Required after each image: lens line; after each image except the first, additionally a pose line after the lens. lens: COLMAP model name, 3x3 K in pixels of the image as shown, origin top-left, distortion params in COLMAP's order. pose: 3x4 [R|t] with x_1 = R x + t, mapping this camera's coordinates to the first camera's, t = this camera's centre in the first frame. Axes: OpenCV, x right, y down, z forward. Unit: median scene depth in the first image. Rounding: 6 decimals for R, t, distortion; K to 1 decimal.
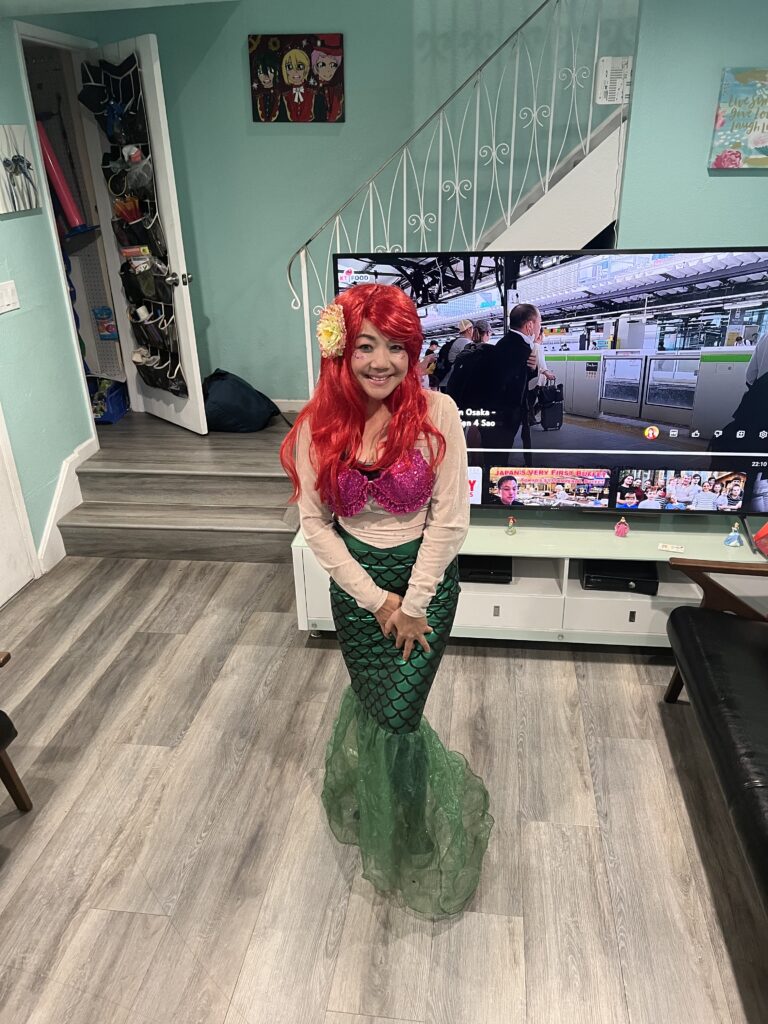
lens RADIAL K [[766.6, 0, 384.0], [0, 766.6, 512.0], [0, 0, 1]] dist [0.247332, 0.000096]
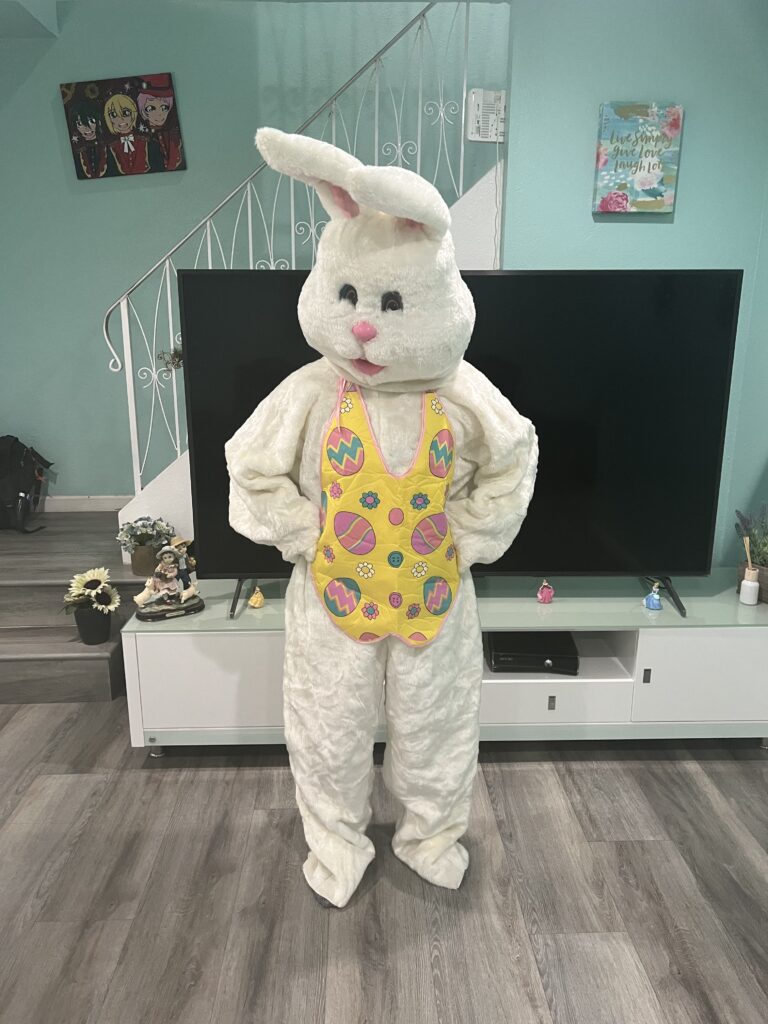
lens RADIAL K [[758.5, 0, 384.0], [0, 758.5, 512.0], [0, 0, 1]] dist [0.042241, -0.000237]
pose [[0.983890, -0.010890, 0.178441, 0.019781], [0.041296, 0.984992, -0.167588, 0.030806], [-0.173938, 0.172257, 0.969574, 0.298962]]
